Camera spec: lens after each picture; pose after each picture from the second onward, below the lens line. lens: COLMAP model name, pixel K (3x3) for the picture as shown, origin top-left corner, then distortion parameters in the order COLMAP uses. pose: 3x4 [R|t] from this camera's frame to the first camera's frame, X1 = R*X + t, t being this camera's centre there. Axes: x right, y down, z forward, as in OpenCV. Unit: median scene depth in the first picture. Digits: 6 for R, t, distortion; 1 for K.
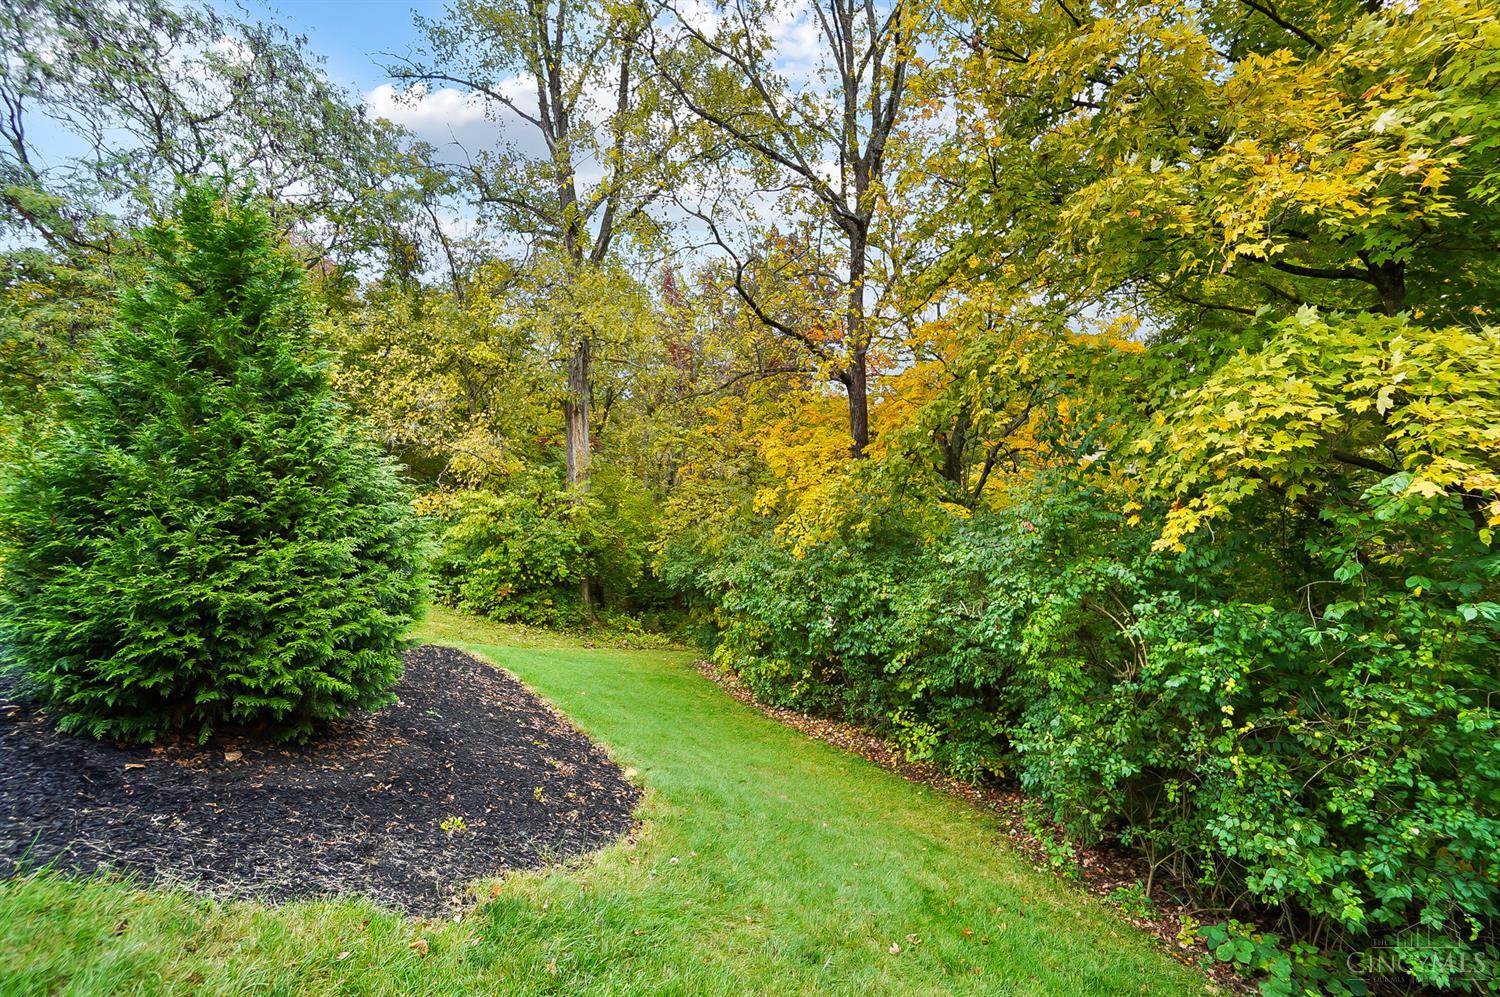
lens RADIAL K [[653.1, 0, 754.0], [0, 653.1, 507.8], [0, 0, 1]] dist [-0.001163, -0.000467]
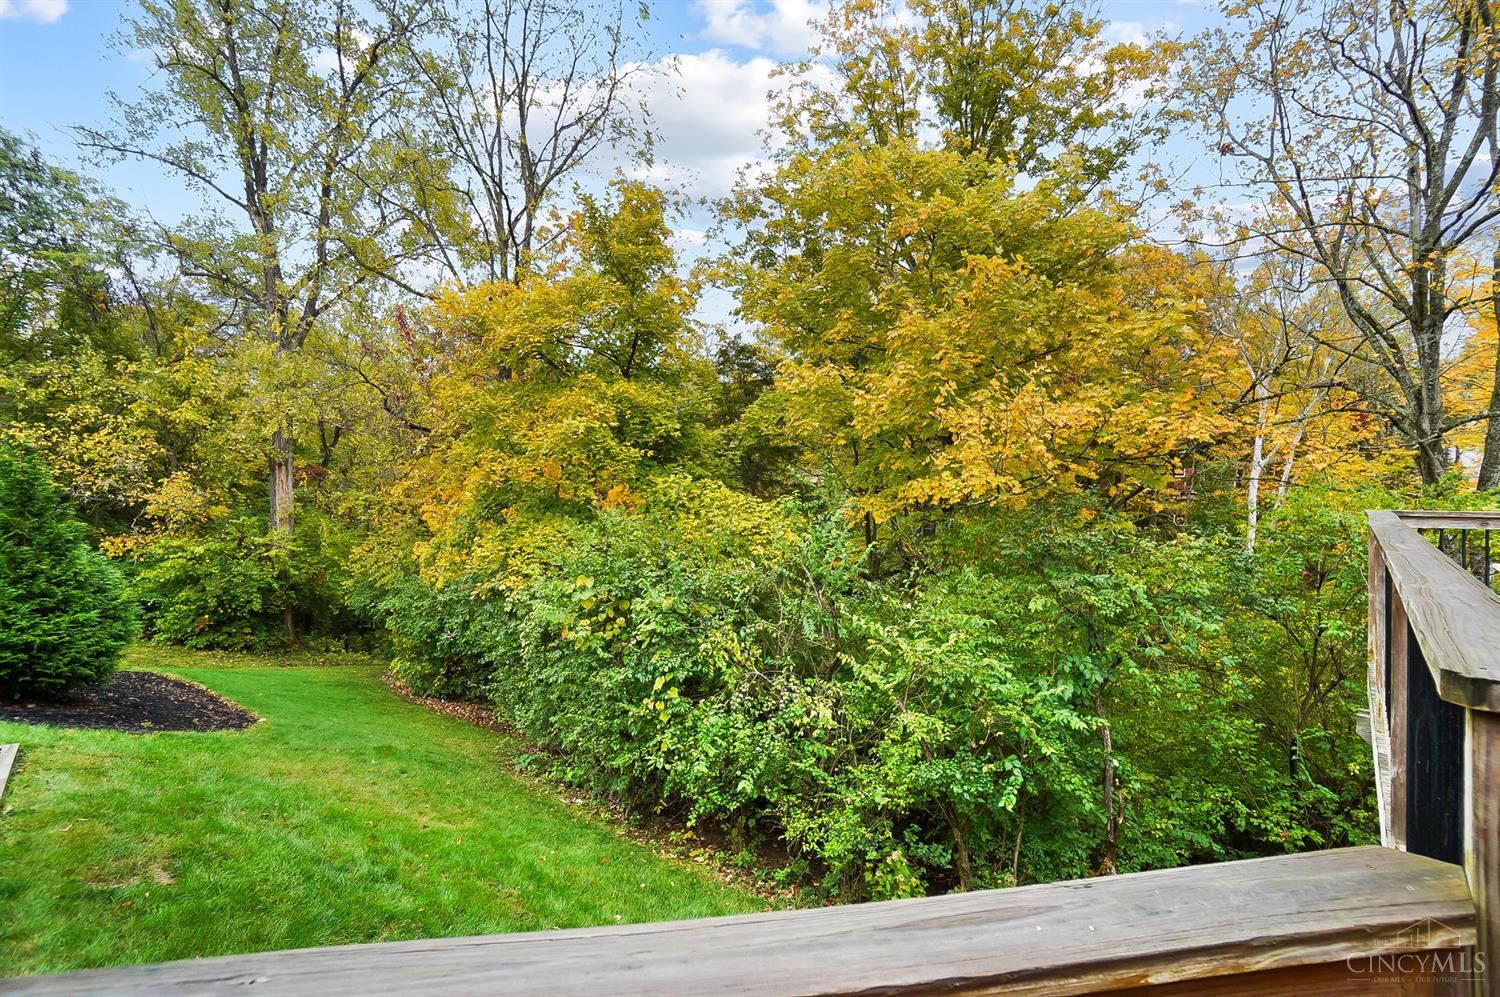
lens RADIAL K [[695.3, 0, 750.0], [0, 695.3, 498.5], [0, 0, 1]] dist [-0.020150, 0.027636]
pose [[0.960977, 0.001196, 0.276627, 0.226922], [0.004297, 0.999806, -0.019248, -0.070698], [-0.276597, 0.019685, 0.960784, -0.494135]]
